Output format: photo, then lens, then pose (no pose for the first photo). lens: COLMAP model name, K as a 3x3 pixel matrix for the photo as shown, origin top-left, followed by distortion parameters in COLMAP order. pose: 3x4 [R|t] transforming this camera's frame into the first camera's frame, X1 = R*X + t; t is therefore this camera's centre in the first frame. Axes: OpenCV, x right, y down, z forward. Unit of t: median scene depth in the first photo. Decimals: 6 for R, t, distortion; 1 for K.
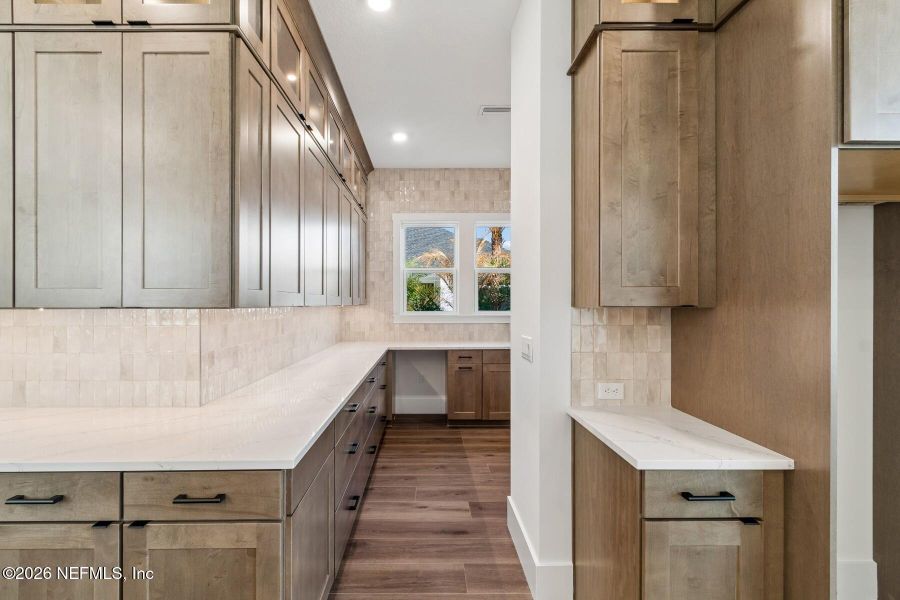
lens RADIAL K [[417.3, 0, 426.2], [0, 417.3, 303.2], [0, 0, 1]] dist [-0.002270, -0.000581]
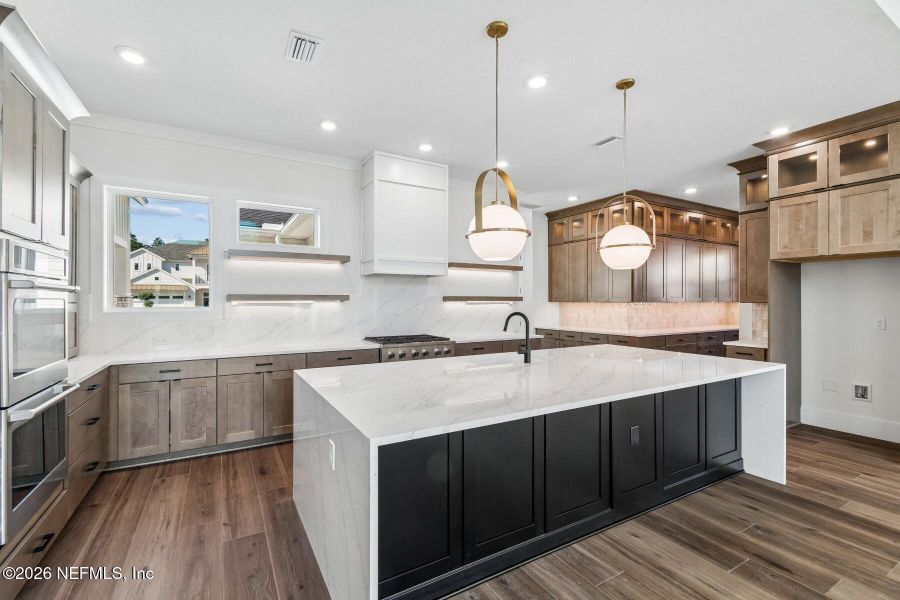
lens RADIAL K [[396.2, 0, 446.2], [0, 396.2, 297.8], [0, 0, 1]] dist [0.012411, -0.007175]
pose [[0.499223, -0.002949, -0.866468, 0.610799], [-0.005138, 0.999967, -0.006364, 0.002077], [0.866458, 0.007629, 0.499191, -0.767402]]
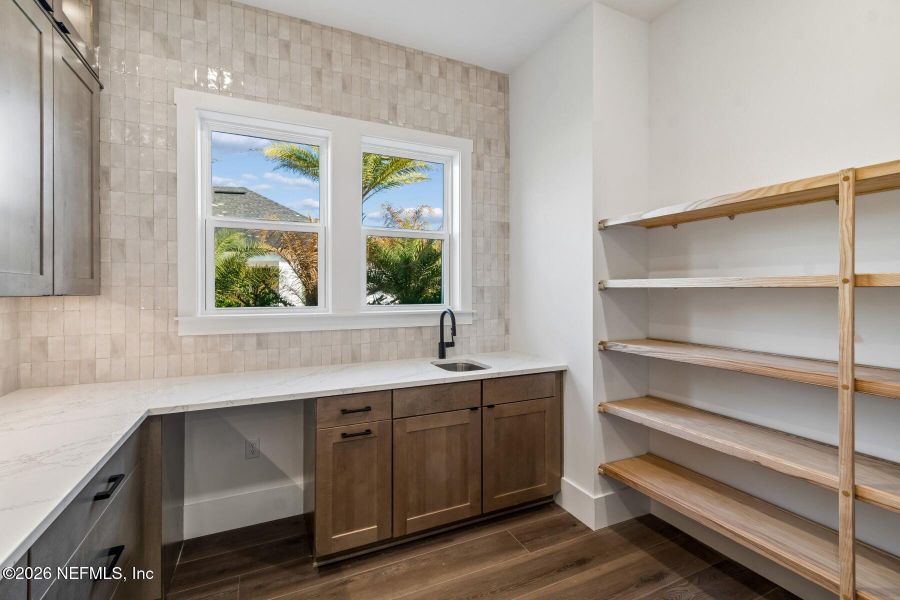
lens RADIAL K [[396.2, 0, 446.2], [0, 396.2, 297.8], [0, 0, 1]] dist [0.012411, -0.007175]
pose [[0.905643, -0.003275, 0.424028, -0.000612], [-0.003522, 0.999878, 0.015245, -0.000403], [-0.424026, -0.015300, 0.905521, 0.499617]]
